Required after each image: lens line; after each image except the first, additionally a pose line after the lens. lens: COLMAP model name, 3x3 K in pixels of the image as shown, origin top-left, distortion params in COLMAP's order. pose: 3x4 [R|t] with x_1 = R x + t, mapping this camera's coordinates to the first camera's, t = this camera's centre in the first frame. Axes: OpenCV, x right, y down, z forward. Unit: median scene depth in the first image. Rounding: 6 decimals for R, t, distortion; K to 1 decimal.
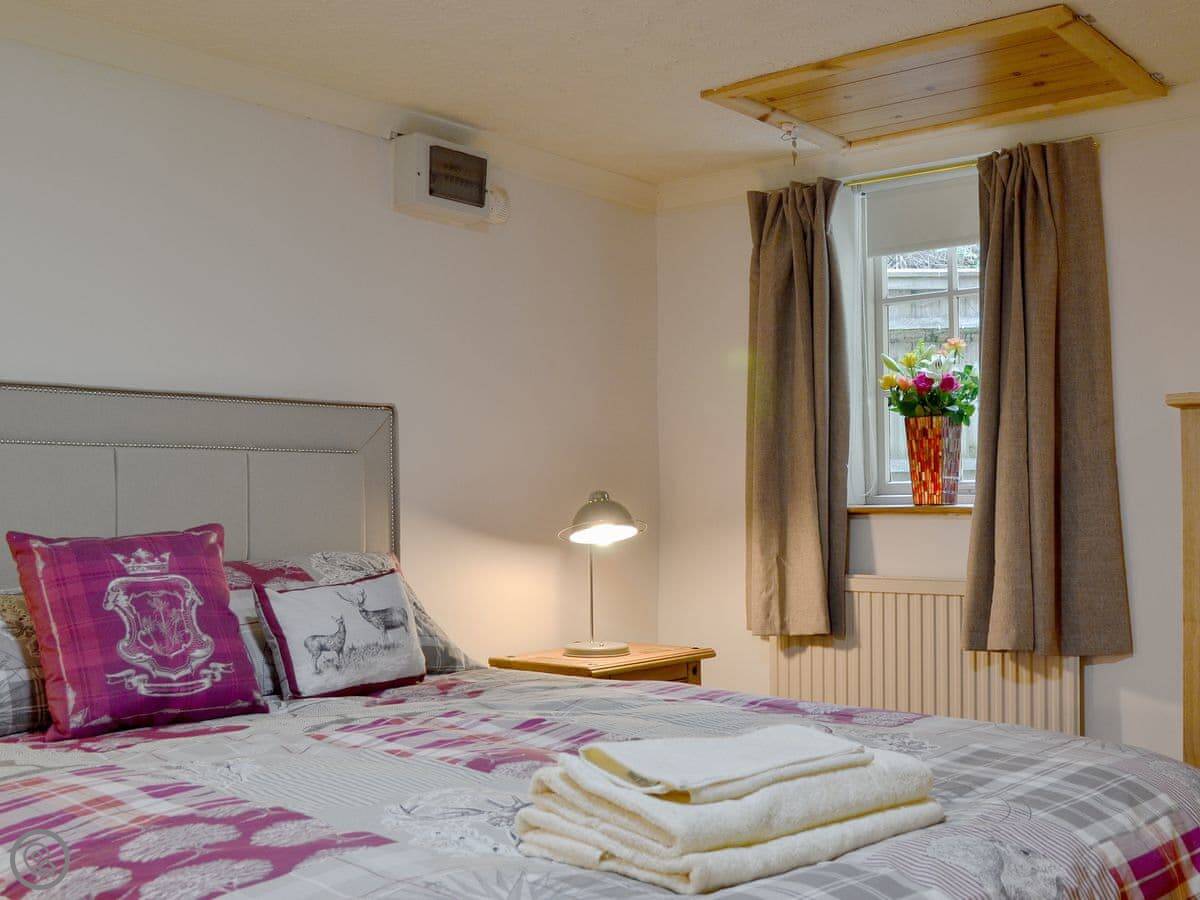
lens RADIAL K [[1345.0, 0, 767.7], [0, 1345.0, 396.9], [0, 0, 1]] dist [-0.084026, 0.000000]
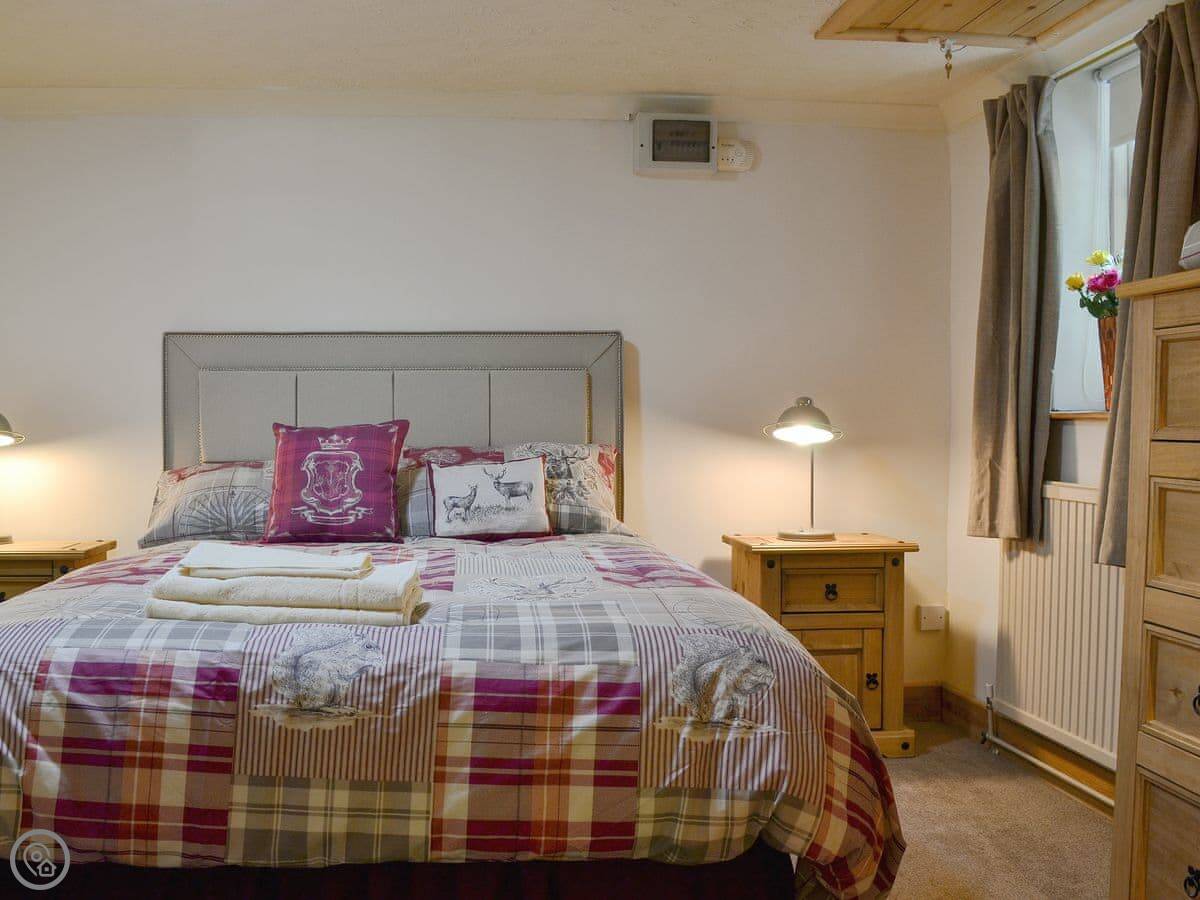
lens RADIAL K [[1345.0, 0, 560.6], [0, 1345.0, 429.9], [0, 0, 1]] dist [-0.084026, 0.000000]
pose [[0.633351, 0.014632, -0.773726, 0.866066], [0.055418, 0.996397, 0.064207, 0.017871], [0.771878, -0.083544, 0.630258, 0.163764]]
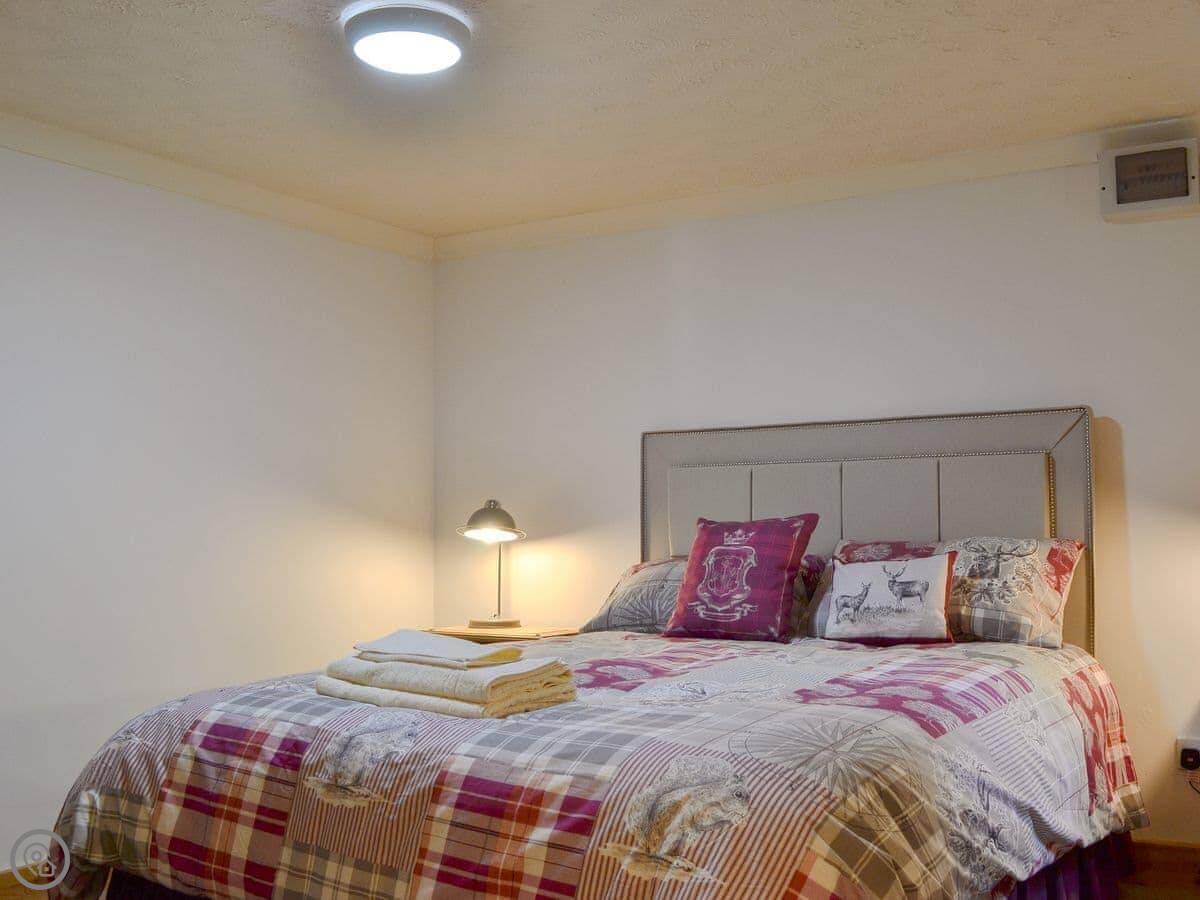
lens RADIAL K [[1345.0, 0, 568.5], [0, 1345.0, 443.5], [0, 0, 1]] dist [-0.084026, 0.000000]
pose [[-0.007775, -0.047905, -0.998822, 1.023128], [0.088715, 0.994880, -0.048407, 0.065367], [0.996027, -0.088987, -0.003485, 0.728968]]
